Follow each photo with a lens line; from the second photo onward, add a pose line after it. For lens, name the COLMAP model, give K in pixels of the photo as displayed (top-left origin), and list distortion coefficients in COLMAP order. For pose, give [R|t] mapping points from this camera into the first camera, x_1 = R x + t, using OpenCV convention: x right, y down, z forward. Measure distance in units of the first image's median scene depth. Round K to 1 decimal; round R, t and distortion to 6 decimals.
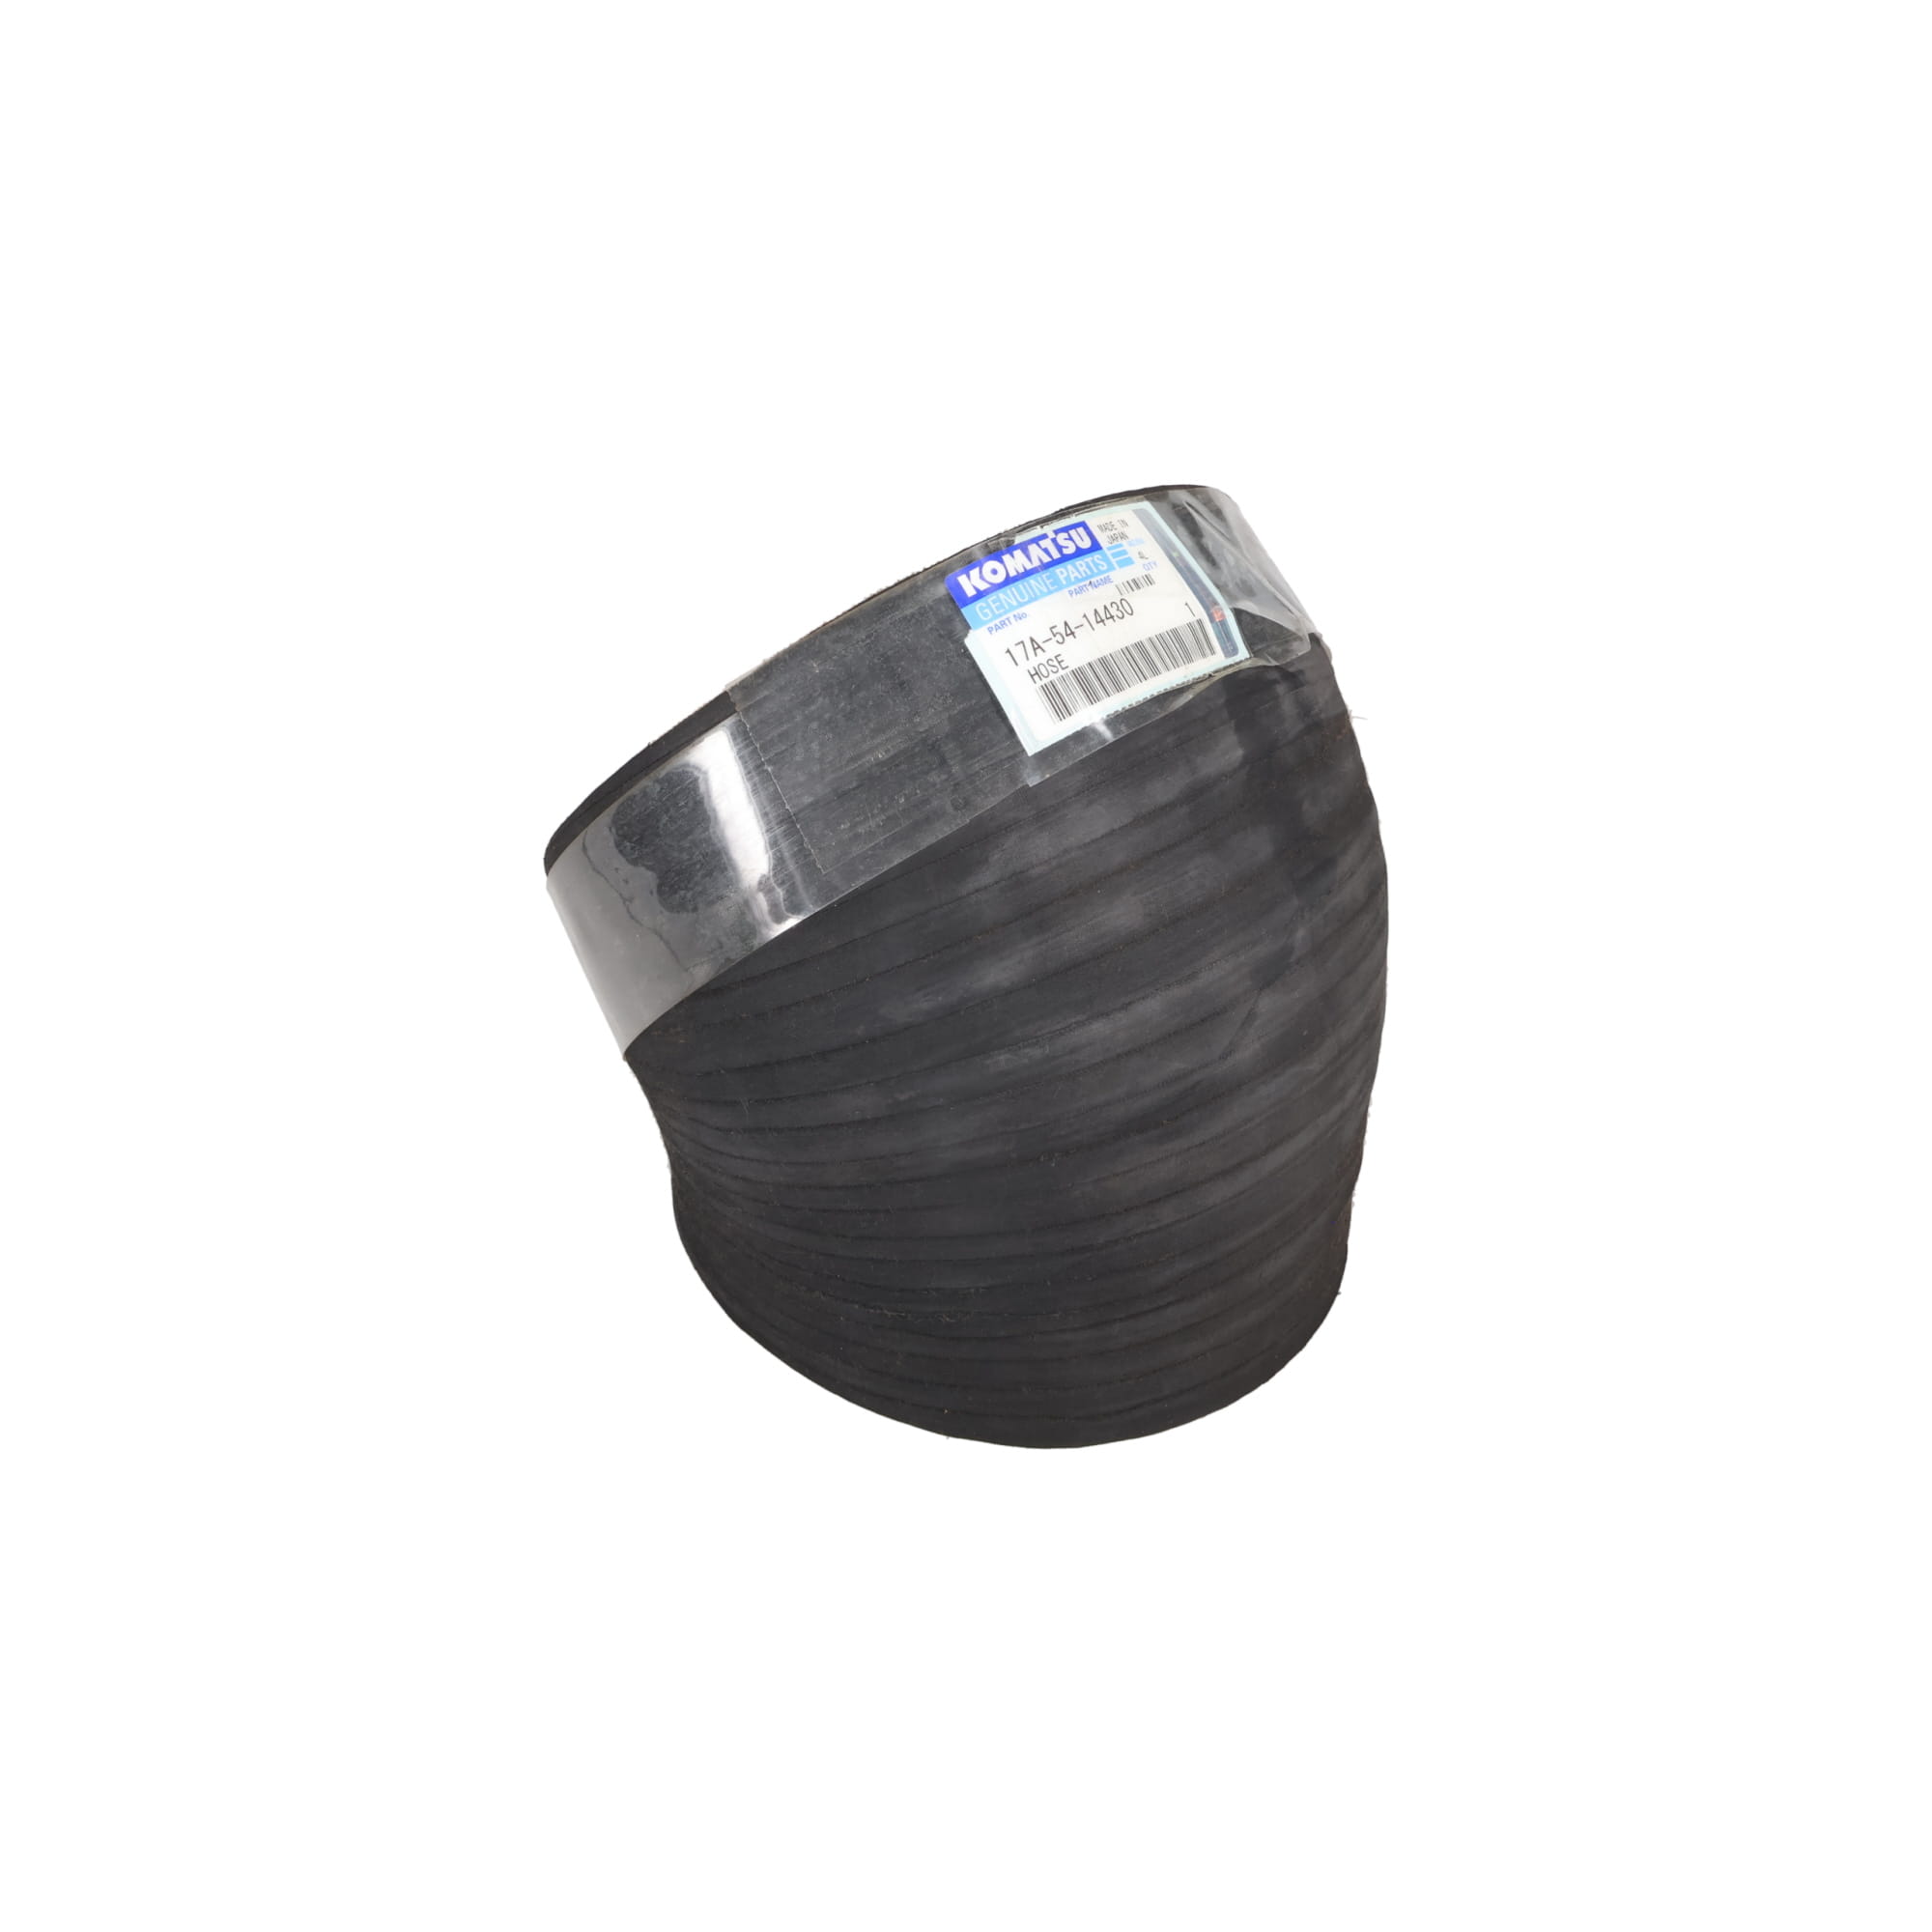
lens RADIAL K [[1977.2, 0, 966.0], [0, 1977.2, 966.0], [0, 0, 1]] dist [-0.009259, -0.000512]
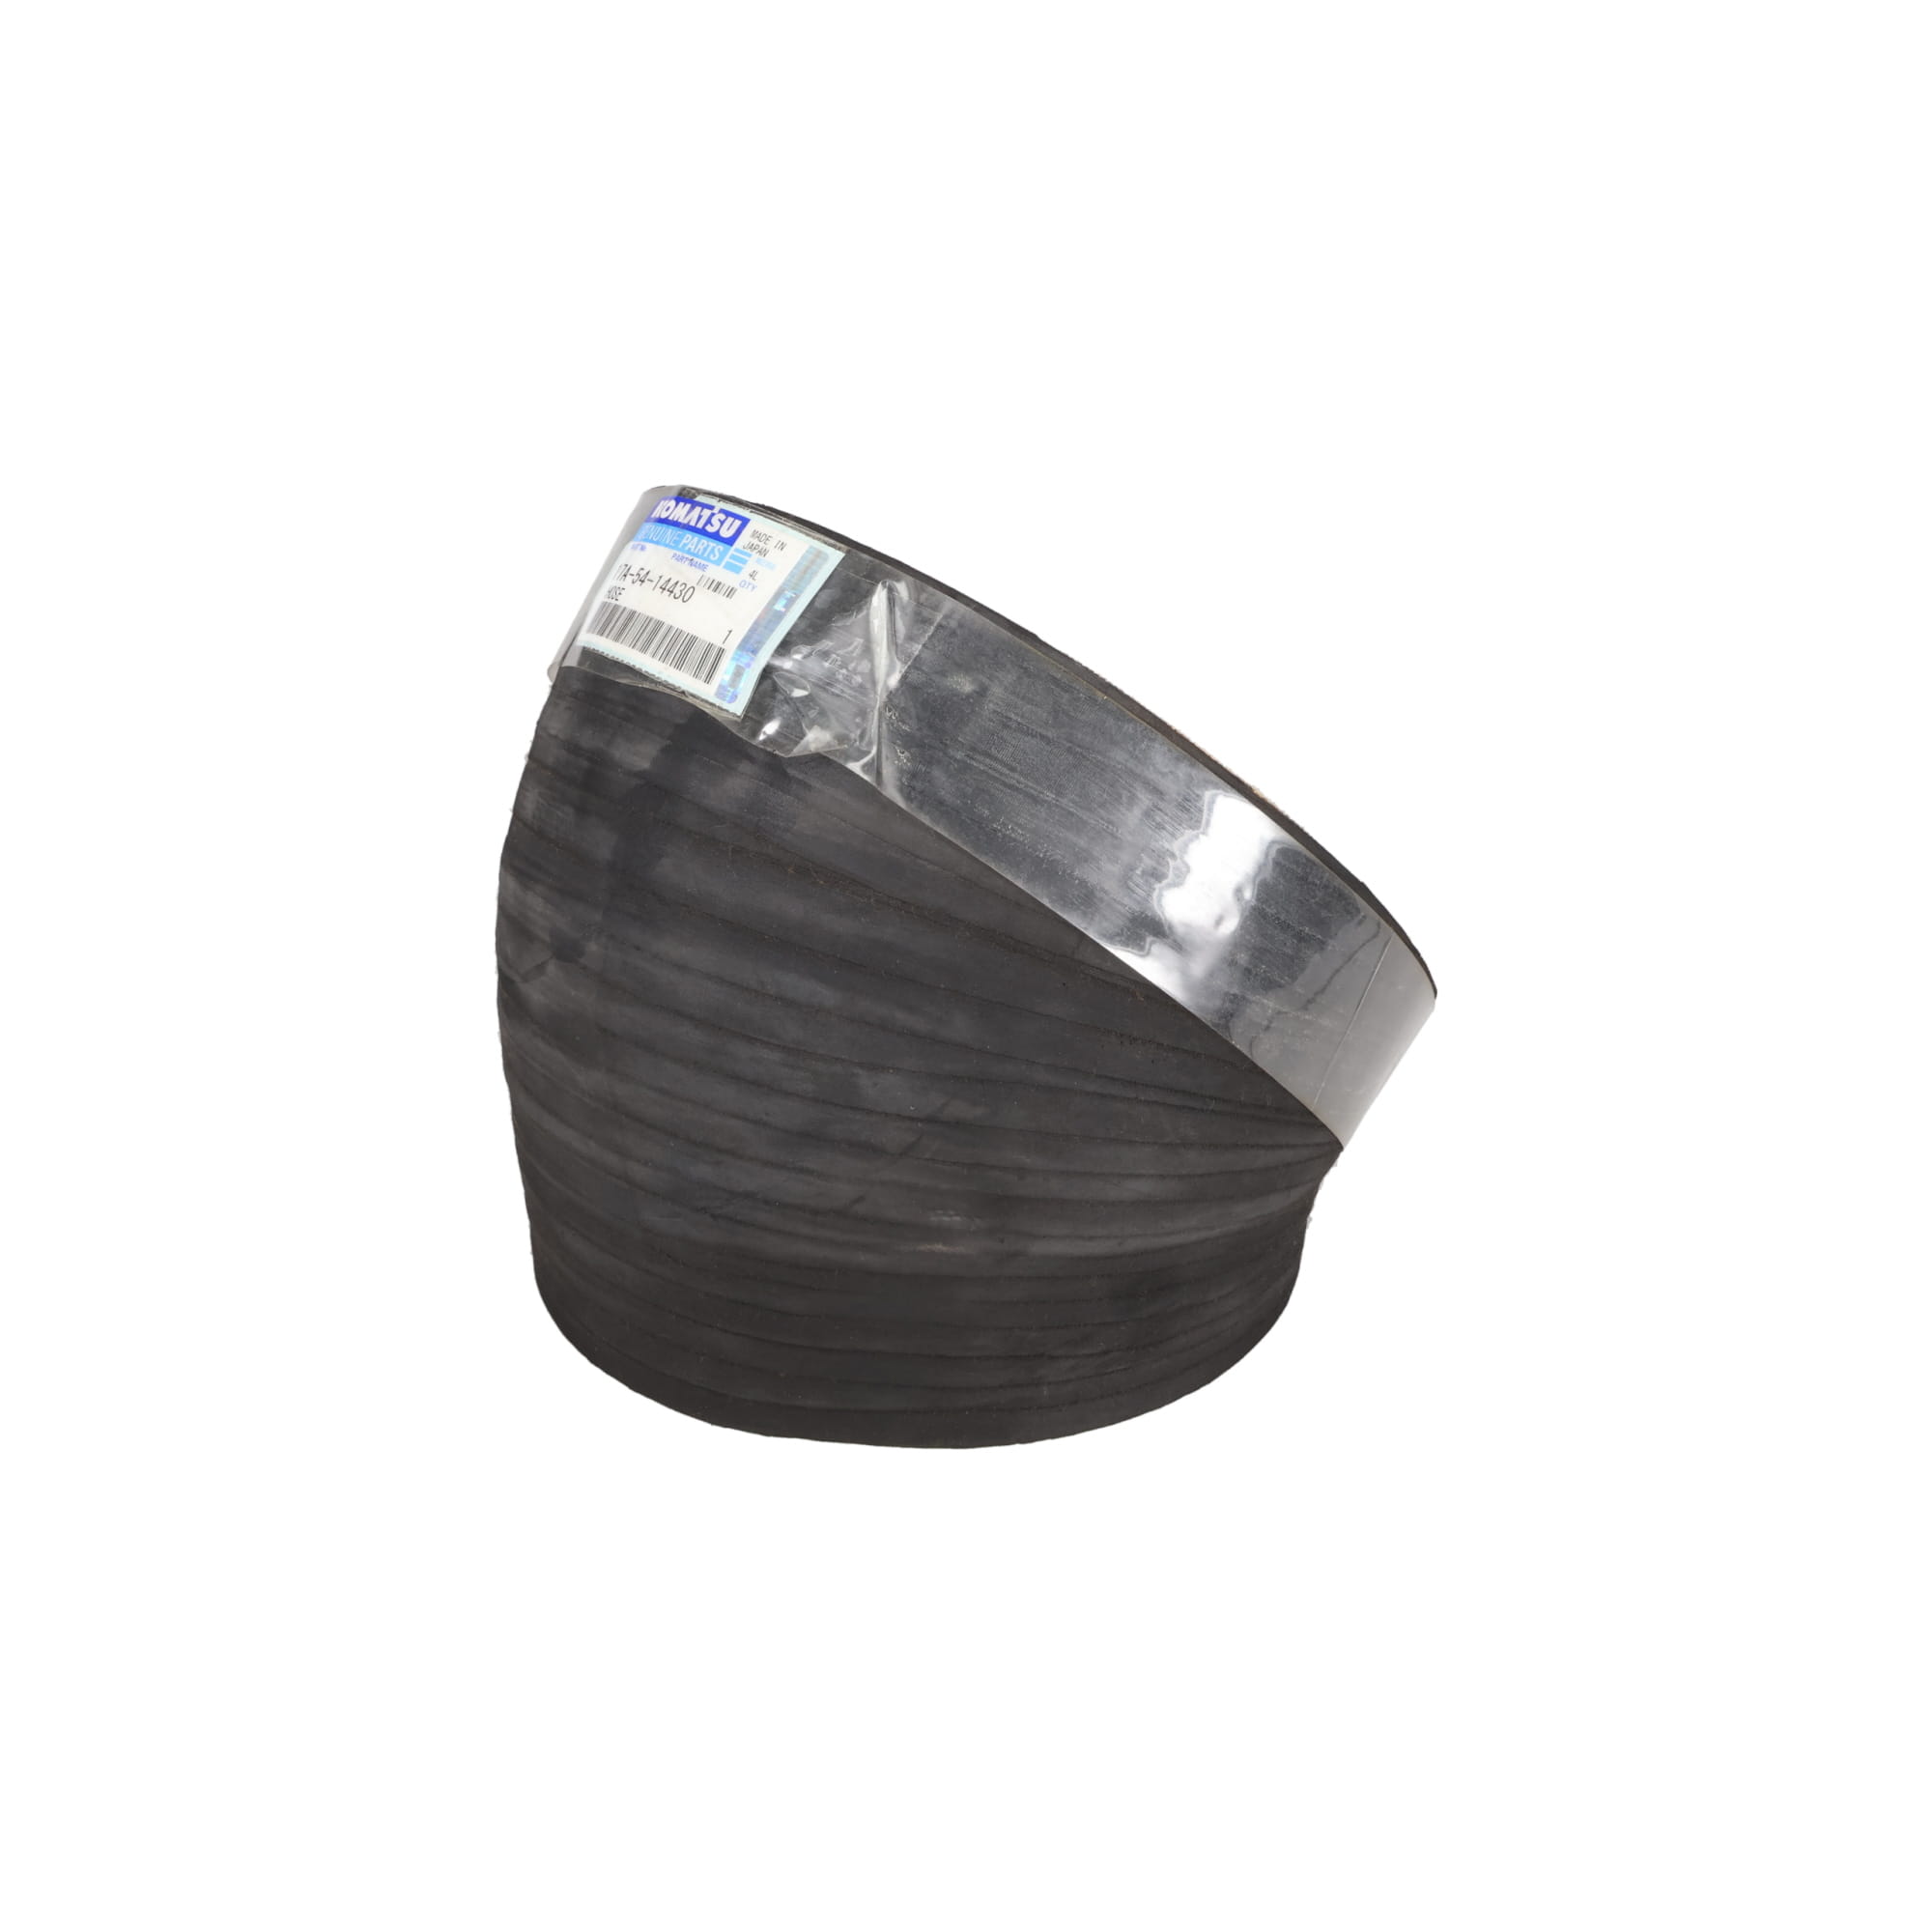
lens RADIAL K [[2044.9, 0, 966.0], [0, 2044.9, 966.0], [0, 0, 1]] dist [-0.009634, -0.004041]
pose [[0.000919, 0.510773, -0.859715, 1.124216], [-0.514630, 0.737372, 0.437536, -0.591655], [0.857412, 0.442034, 0.263537, 0.935604]]
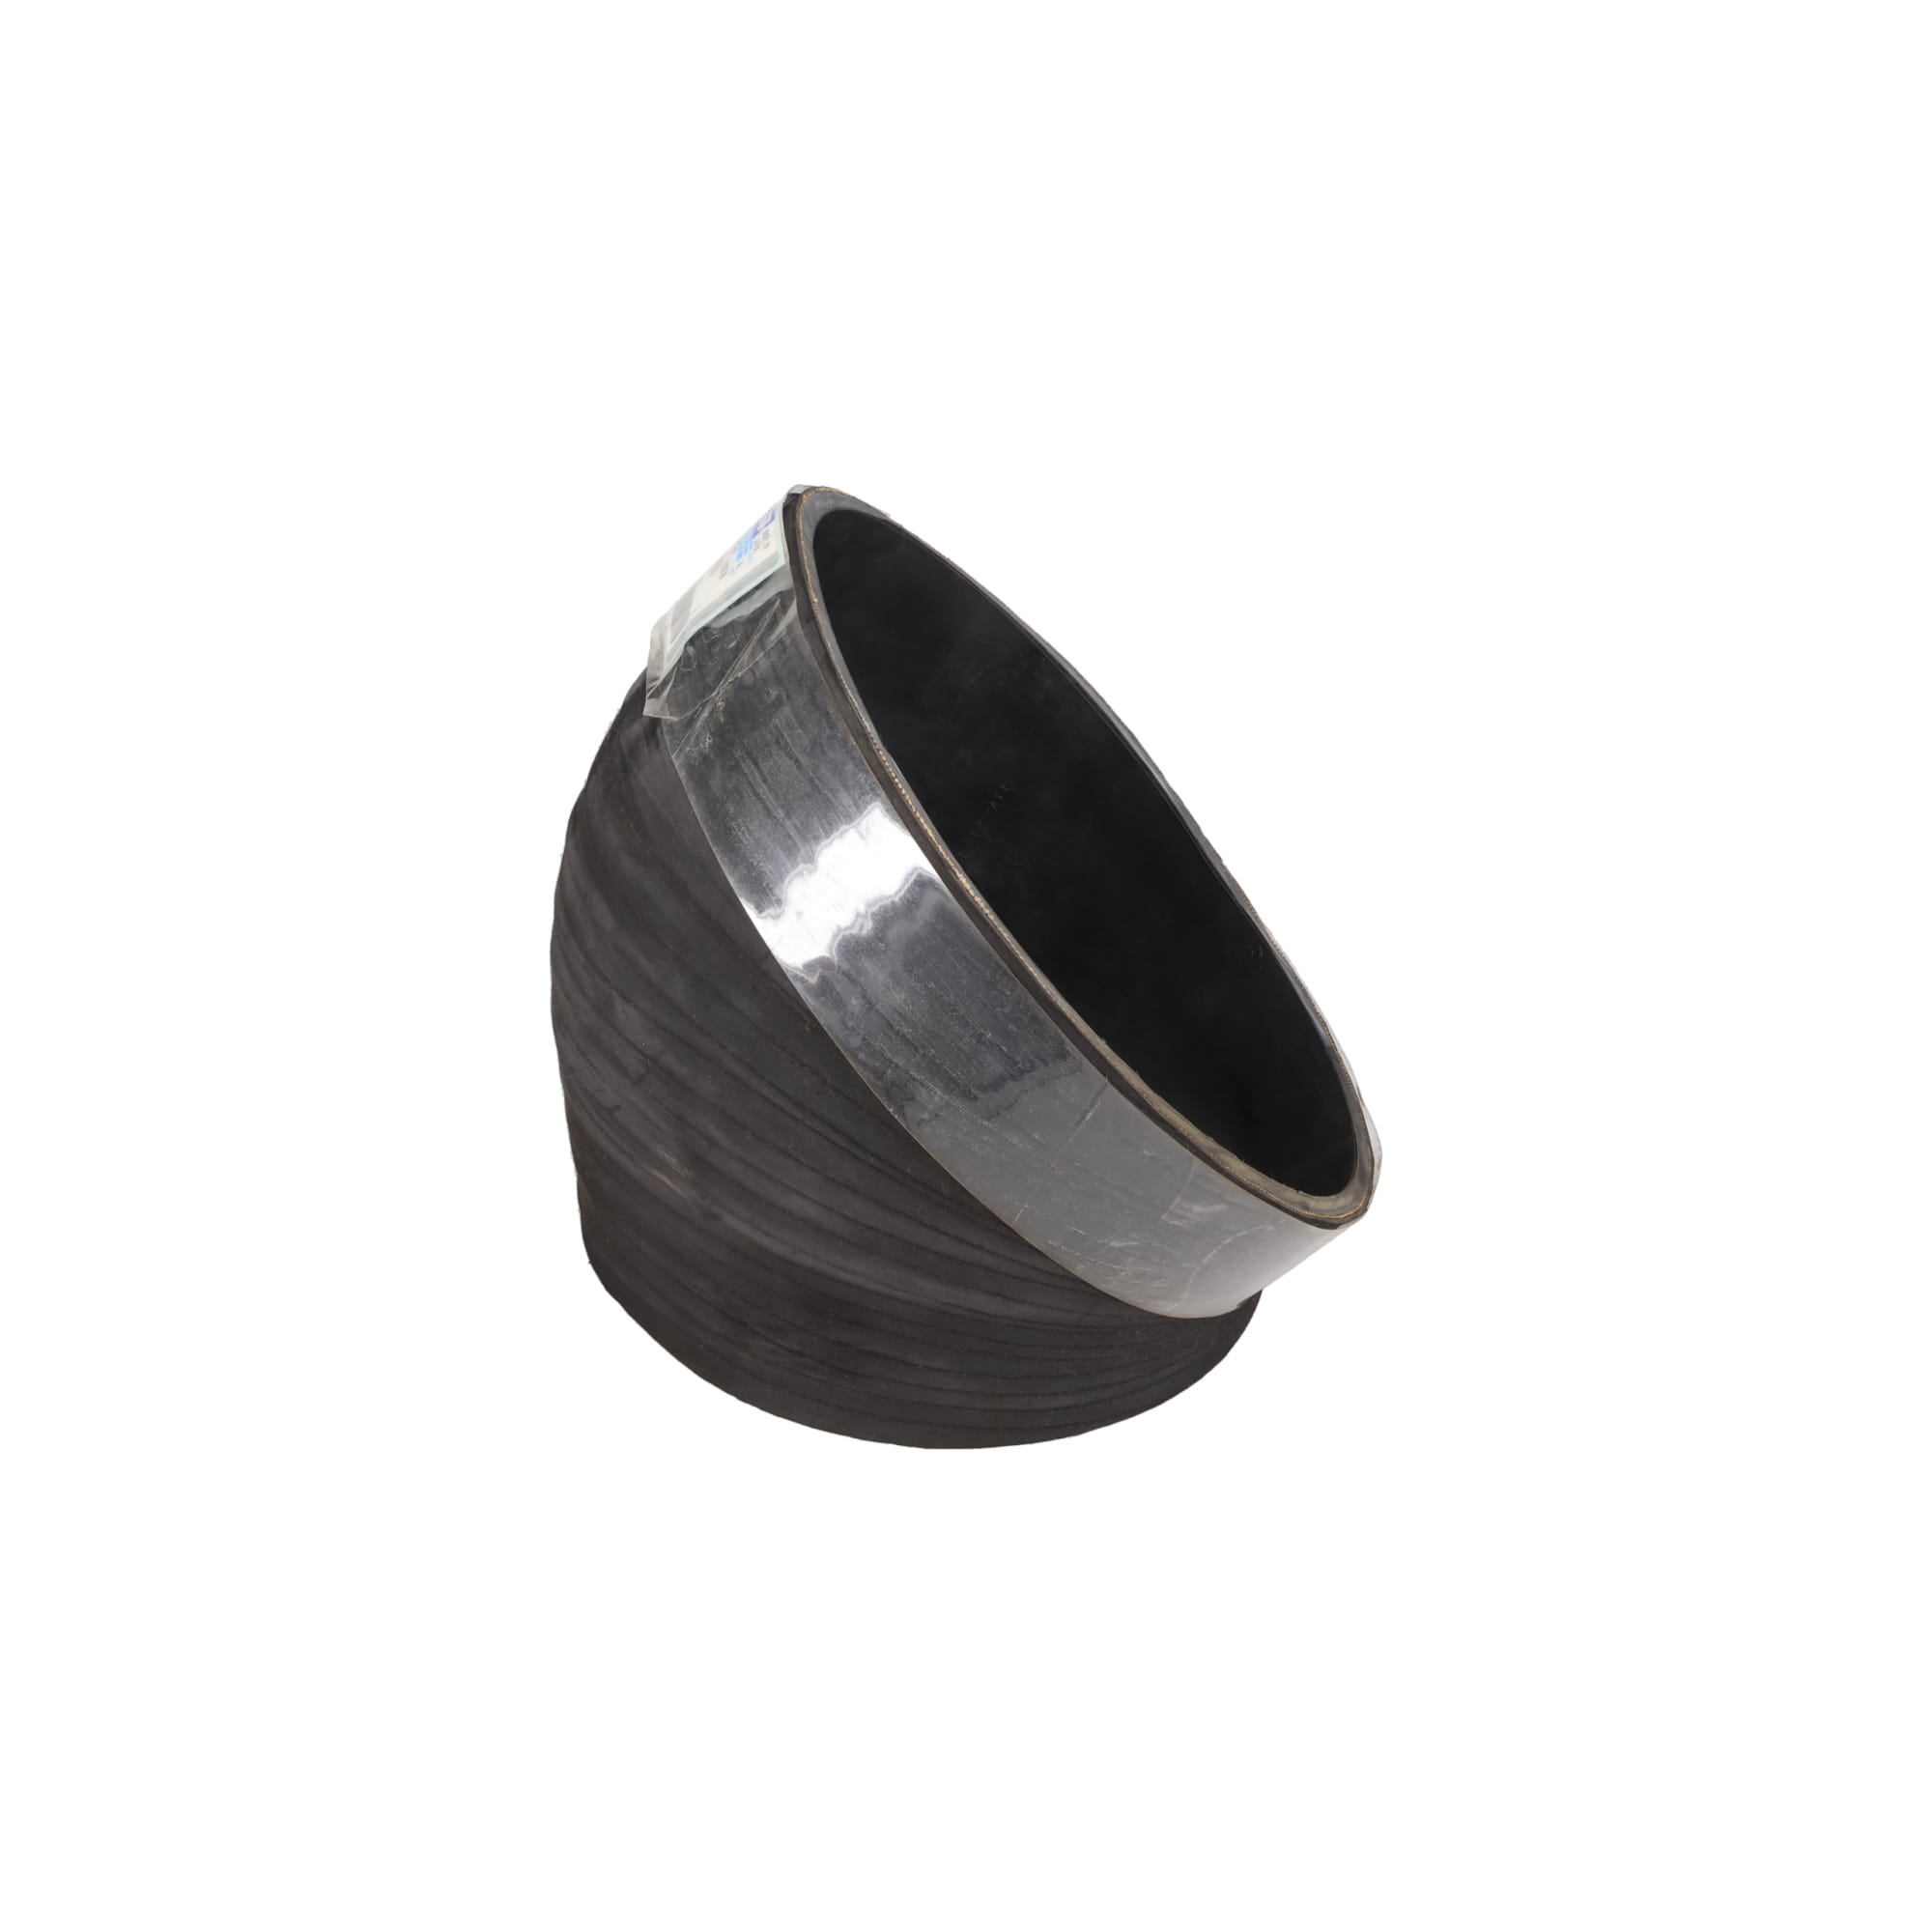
lens RADIAL K [[1977.2, 0, 966.0], [0, 1977.2, 966.0], [0, 0, 1]] dist [-0.009259, -0.000512]
pose [[-0.704926, 0.361974, -0.609963, 0.804994], [-0.356740, 0.562343, 0.745994, -1.009661], [0.613039, 0.743468, -0.267279, 1.610628]]
